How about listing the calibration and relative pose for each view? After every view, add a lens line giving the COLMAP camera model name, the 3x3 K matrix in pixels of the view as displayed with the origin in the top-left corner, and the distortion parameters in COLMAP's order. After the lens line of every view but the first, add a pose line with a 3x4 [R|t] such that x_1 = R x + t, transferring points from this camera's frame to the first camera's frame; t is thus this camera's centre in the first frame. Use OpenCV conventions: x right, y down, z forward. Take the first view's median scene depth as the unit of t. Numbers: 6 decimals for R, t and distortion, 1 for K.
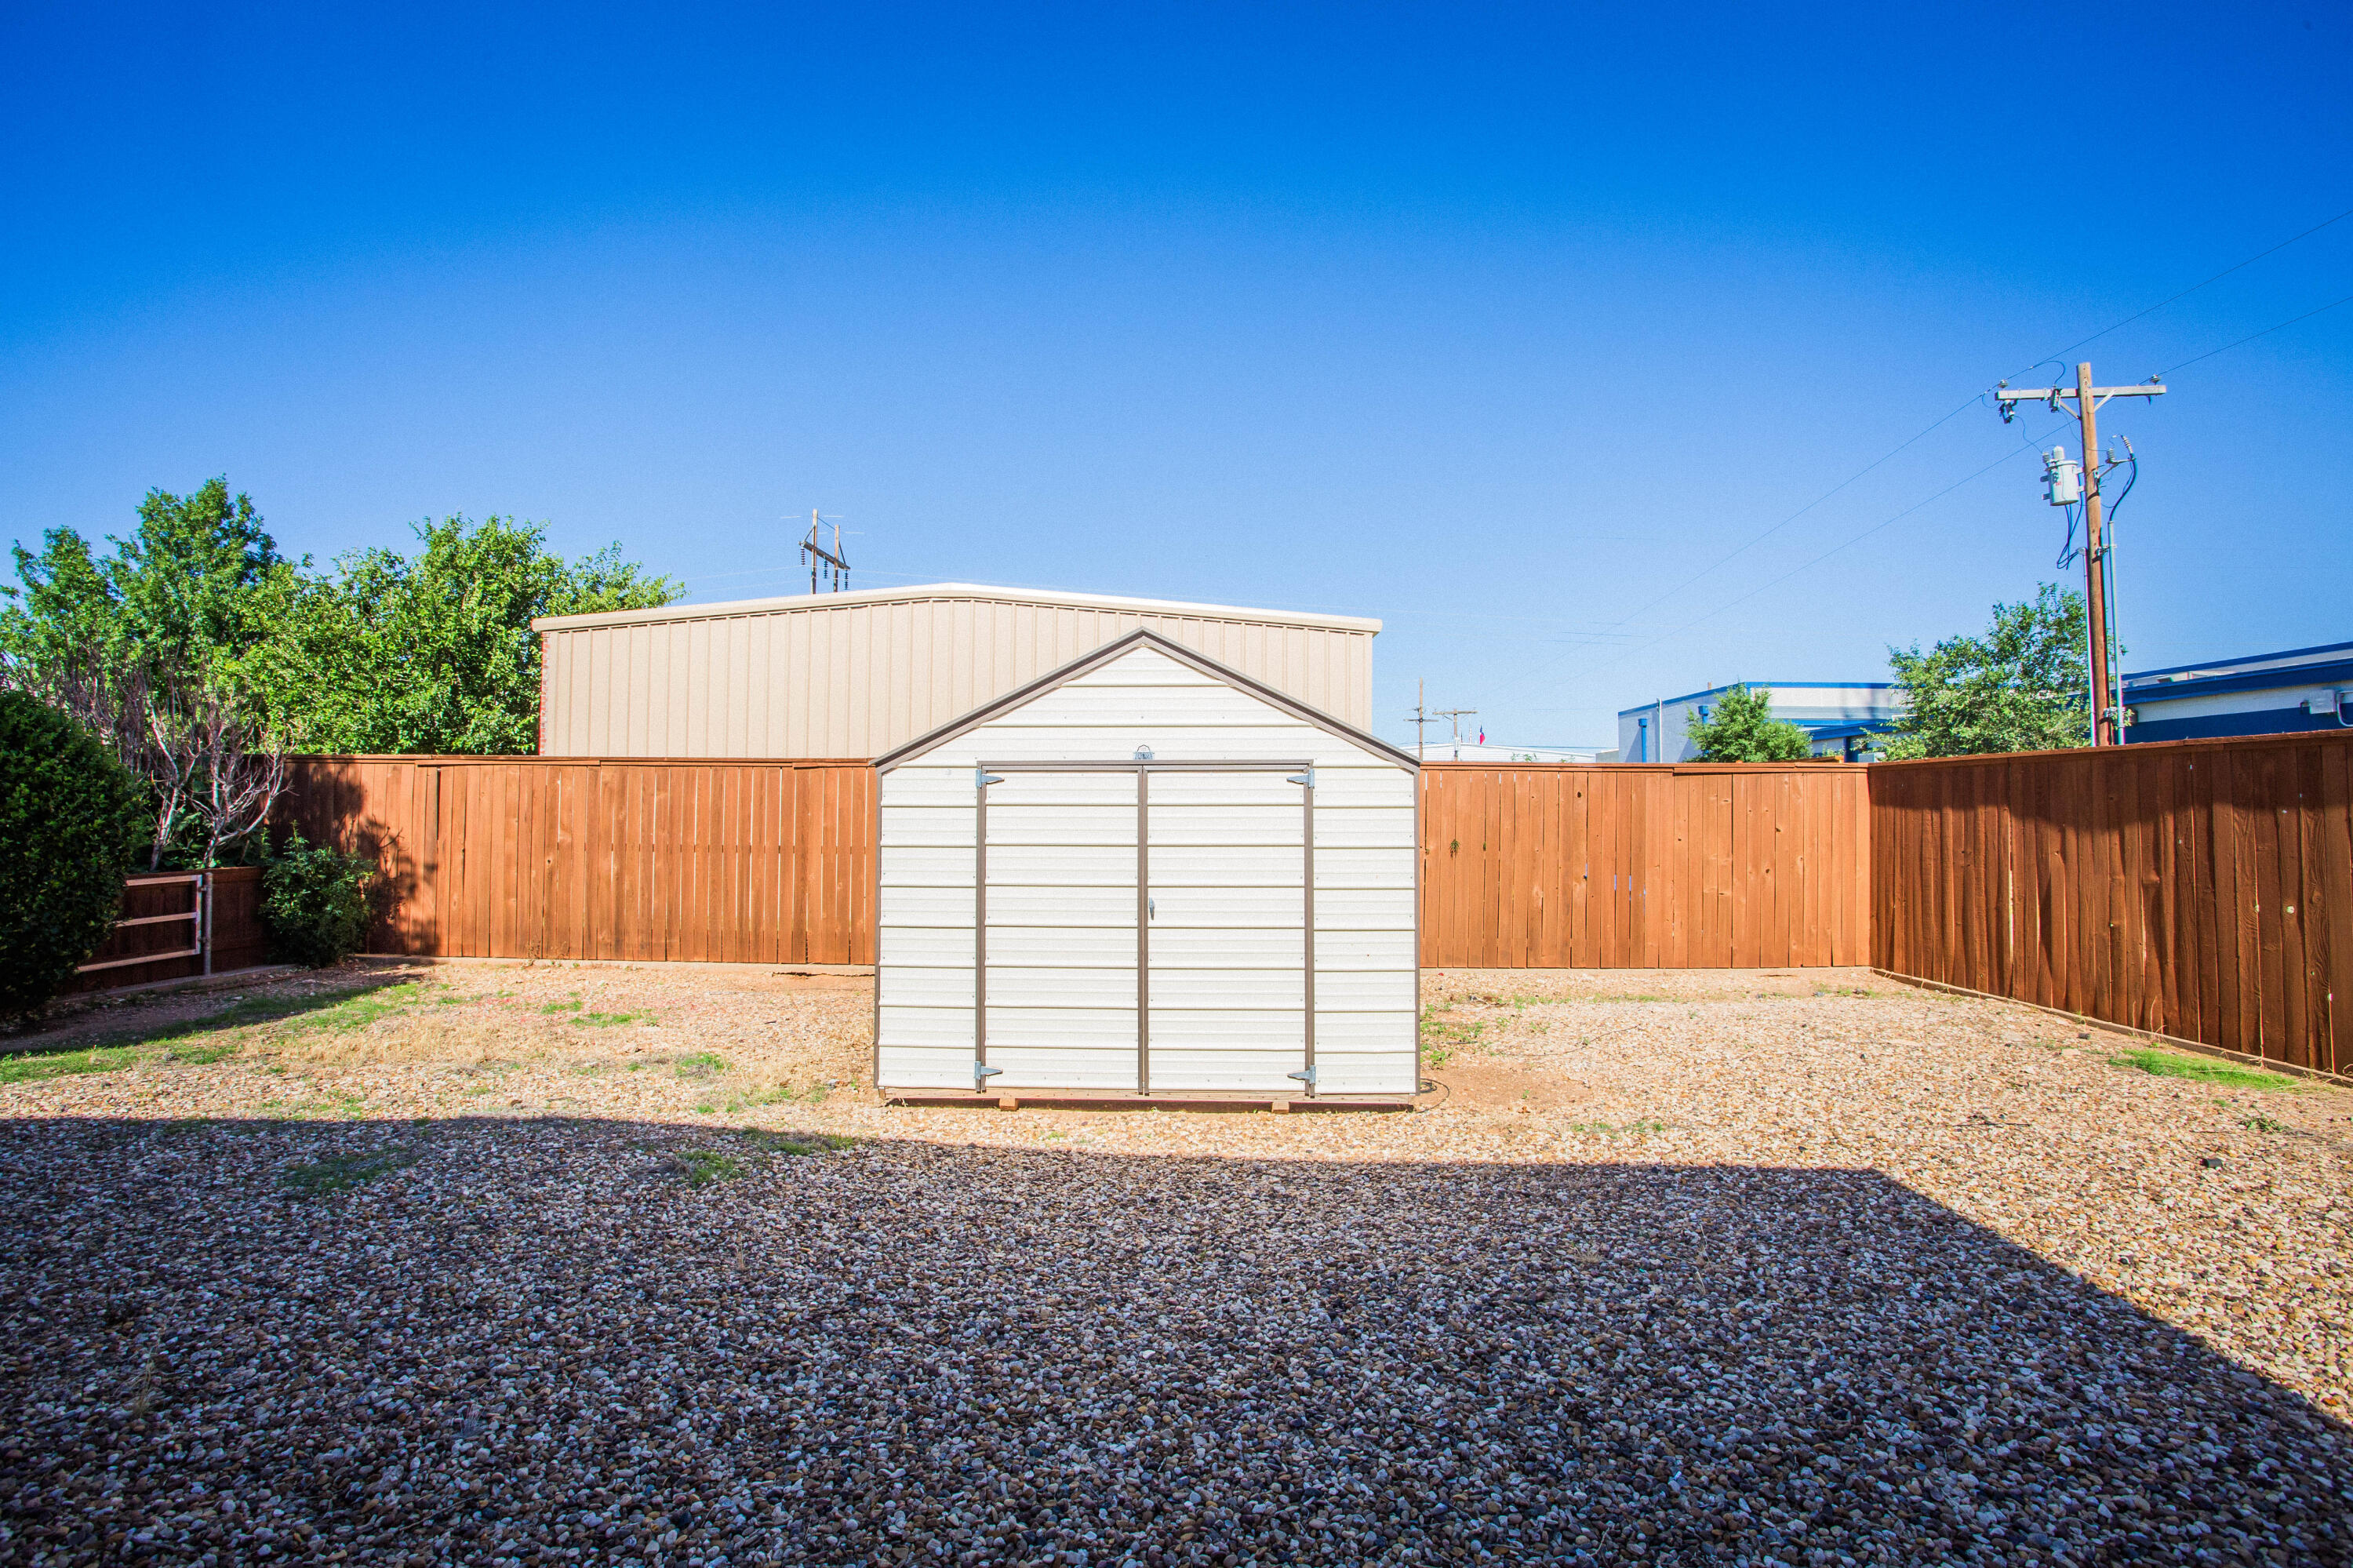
lens RADIAL K [[1137.7, 0, 1170.5], [0, 1137.7, 775.5], [0, 0, 1]] dist [-0.077925, 0.033565]
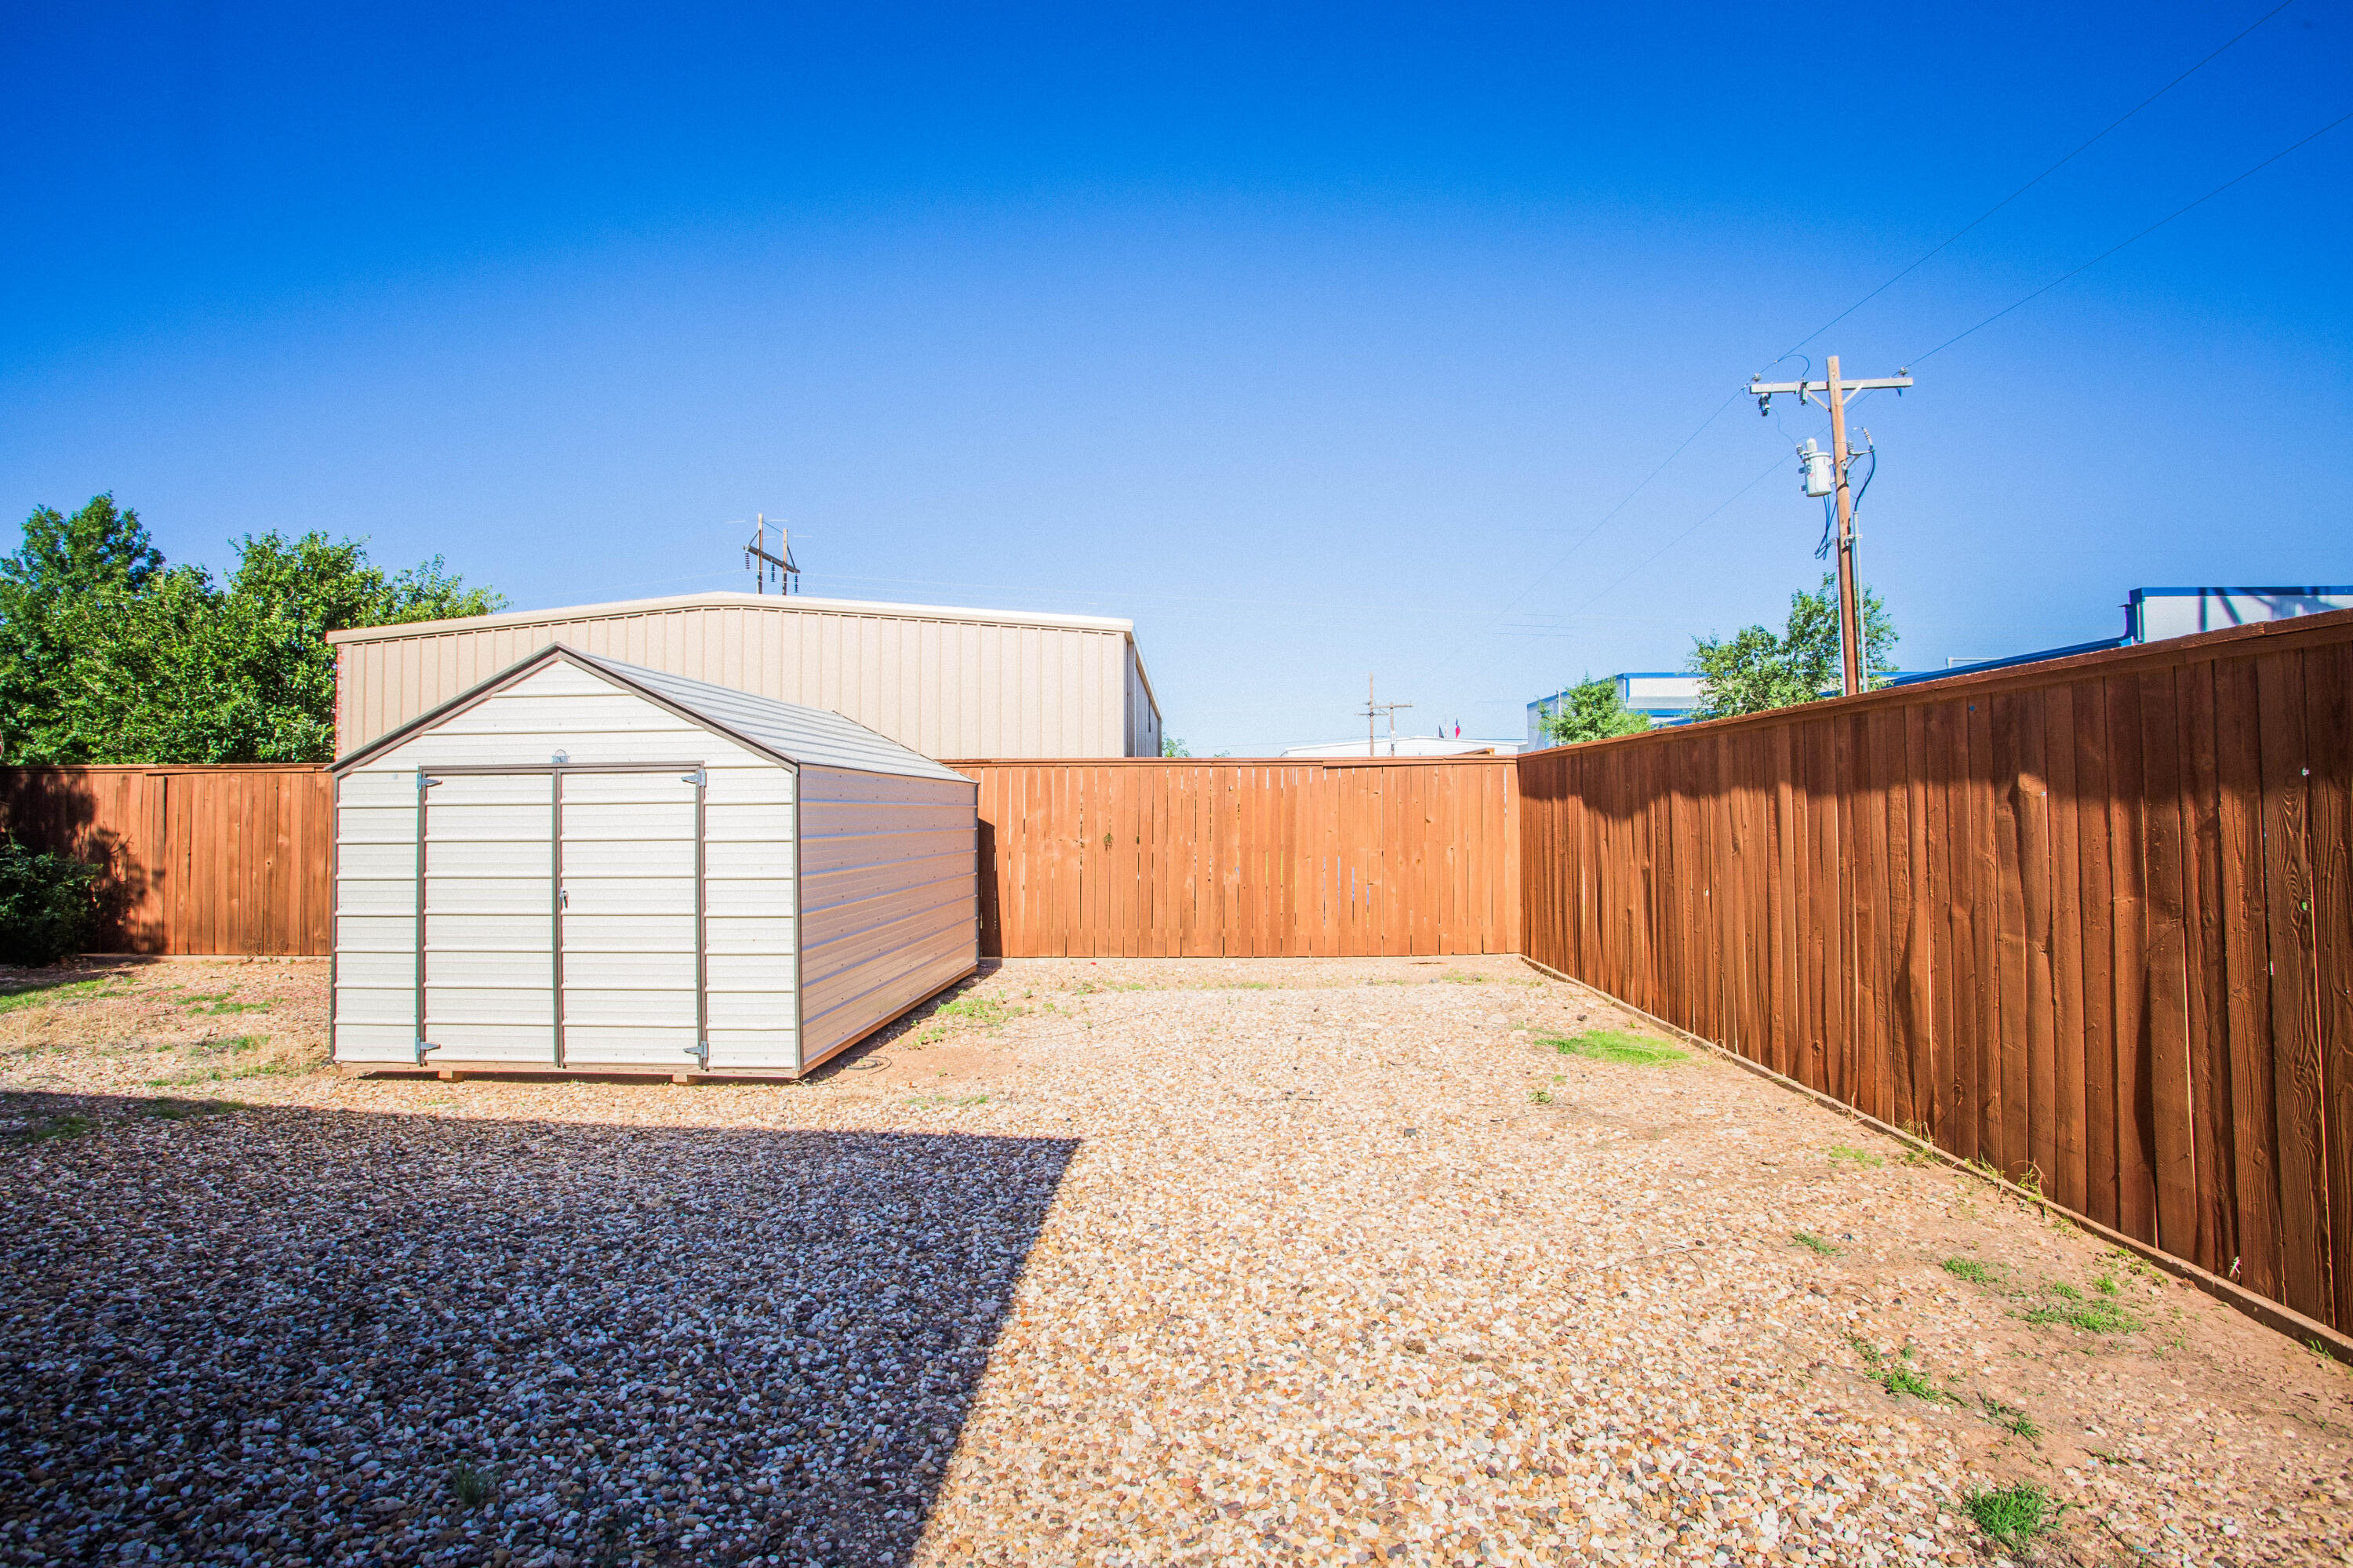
lens RADIAL K [[1137.7, 0, 1170.5], [0, 1137.7, 775.5], [0, 0, 1]] dist [-0.077925, 0.033565]
pose [[0.999914, -0.012620, -0.003619, 0.564384], [0.012629, 0.999917, 0.002585, 0.002778], [0.003586, -0.002631, 0.999990, -0.074663]]
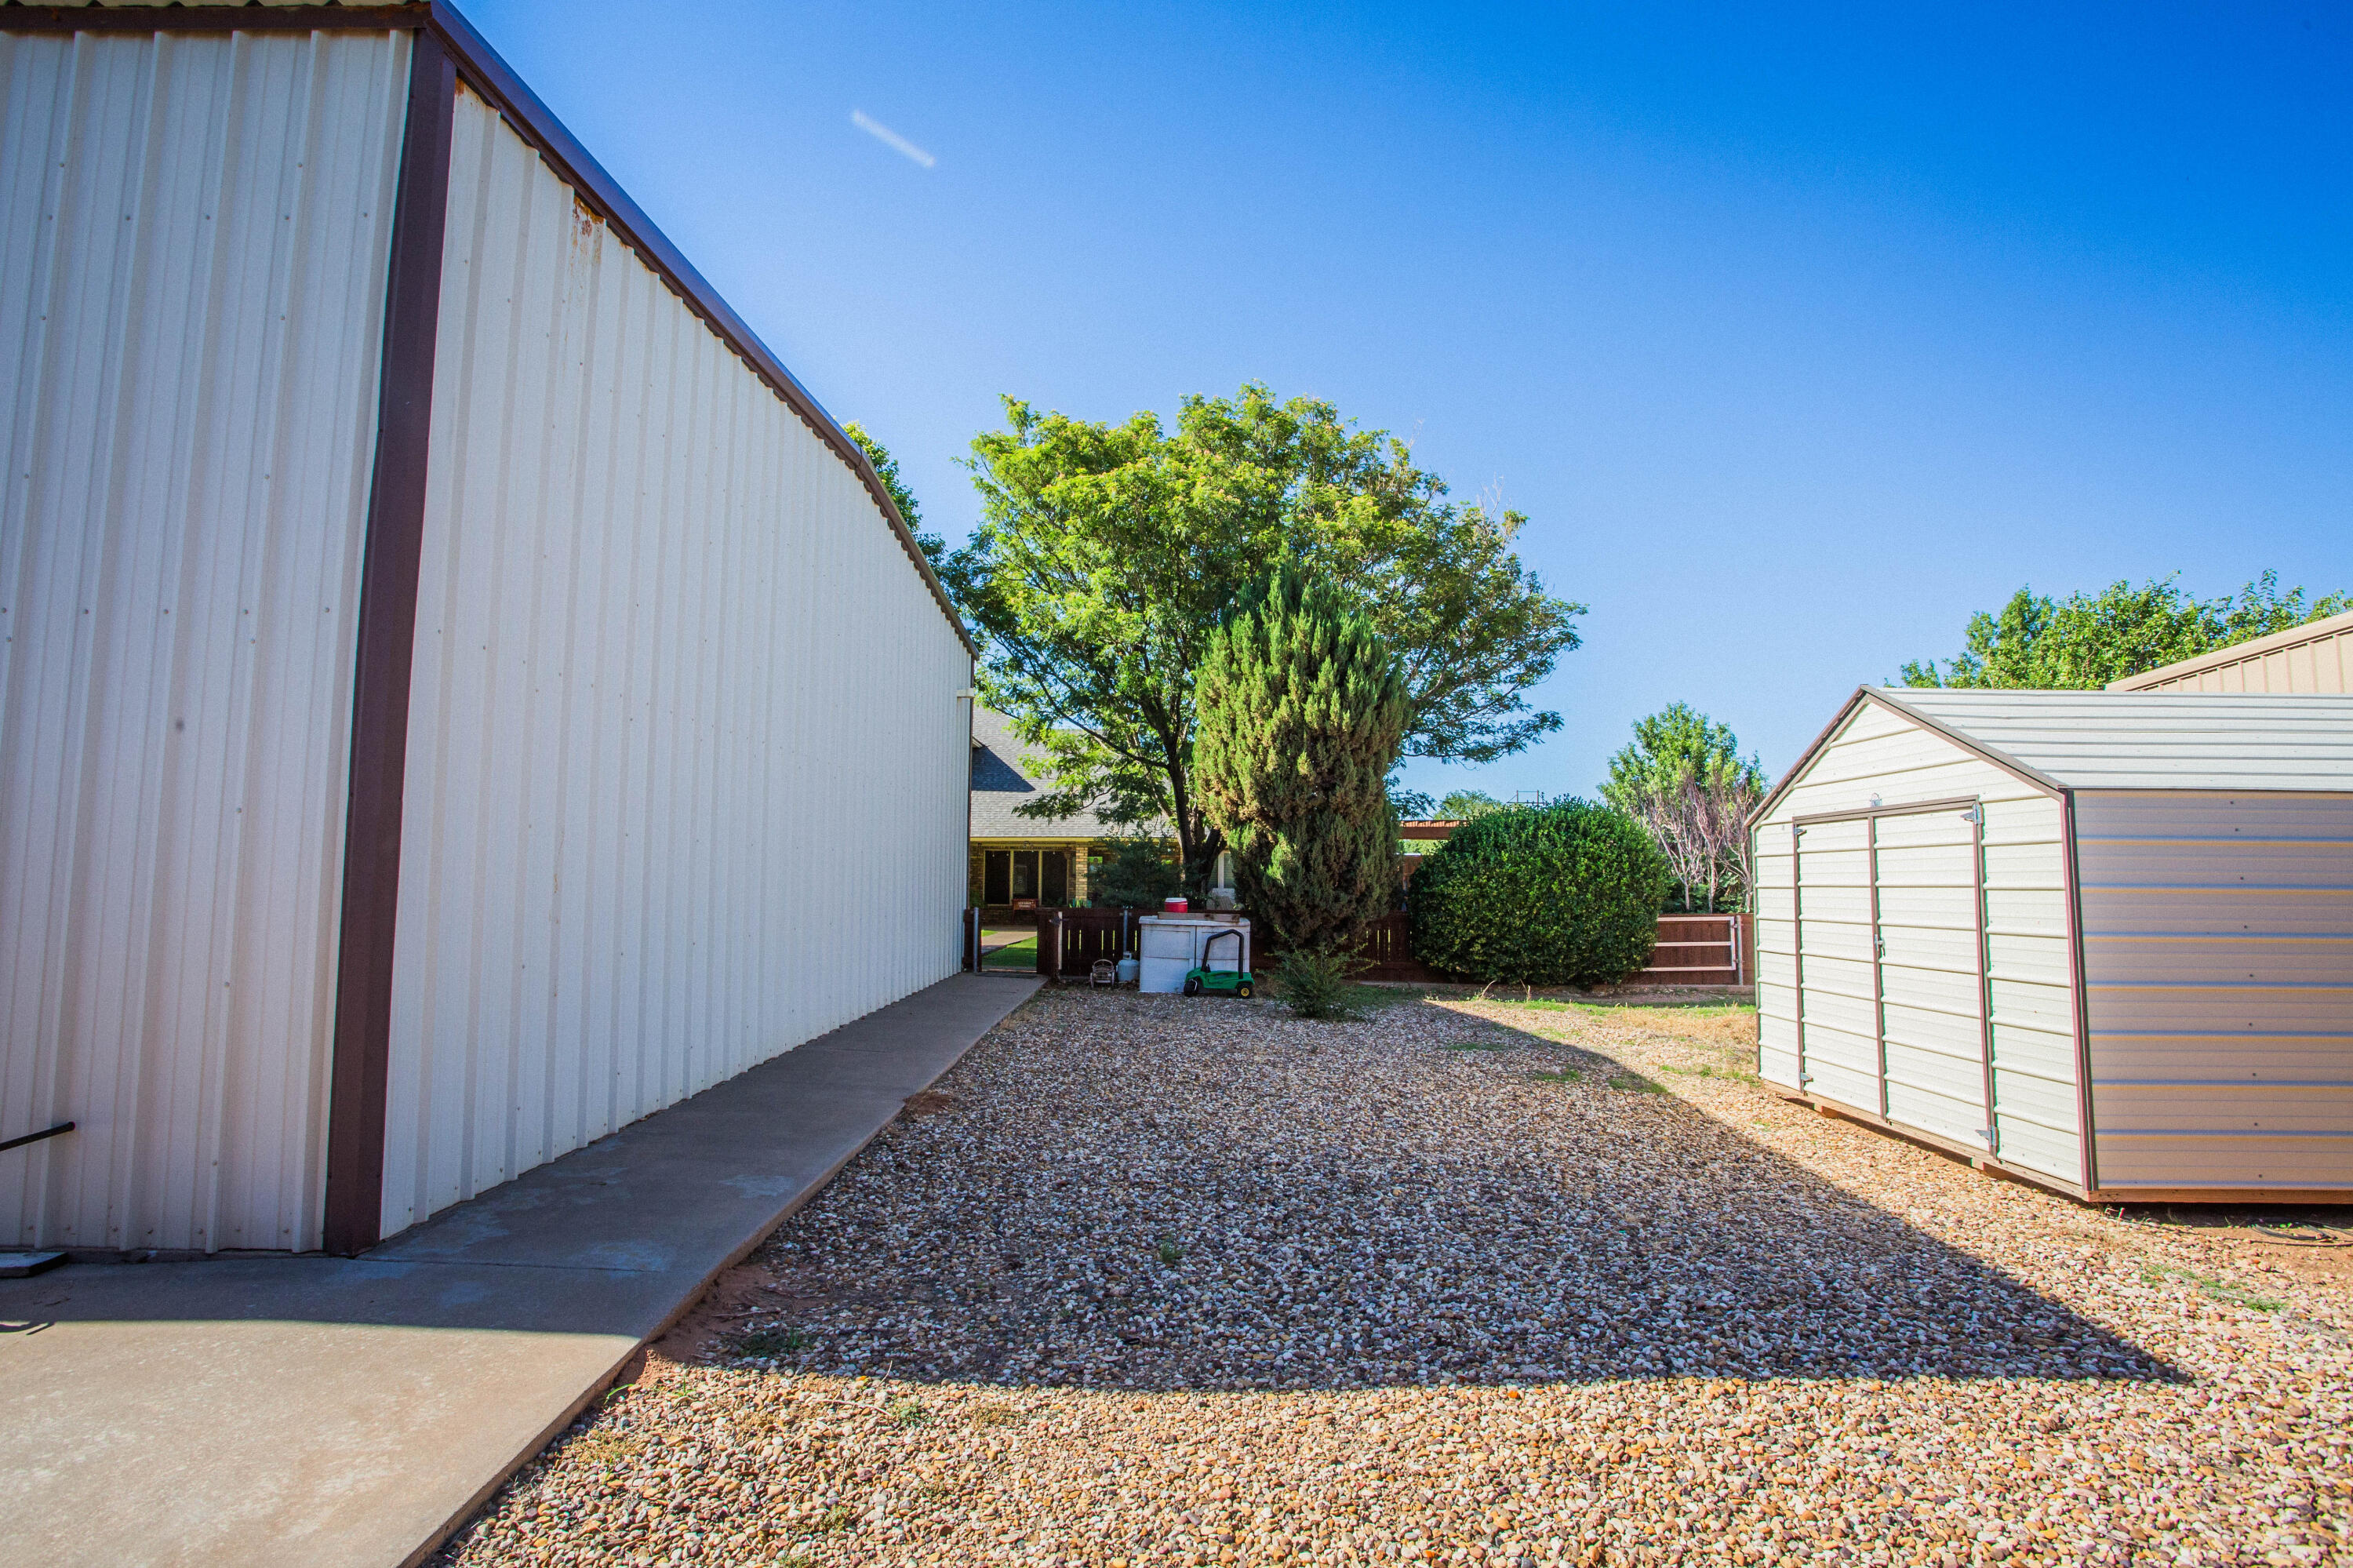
lens RADIAL K [[1137.7, 0, 1170.5], [0, 1137.7, 775.5], [0, 0, 1]] dist [-0.077925, 0.033565]
pose [[0.029034, -0.095246, -0.995030, 0.990704], [0.024289, 0.995223, -0.094556, 0.039015], [0.999283, -0.021423, 0.031209, 0.299510]]
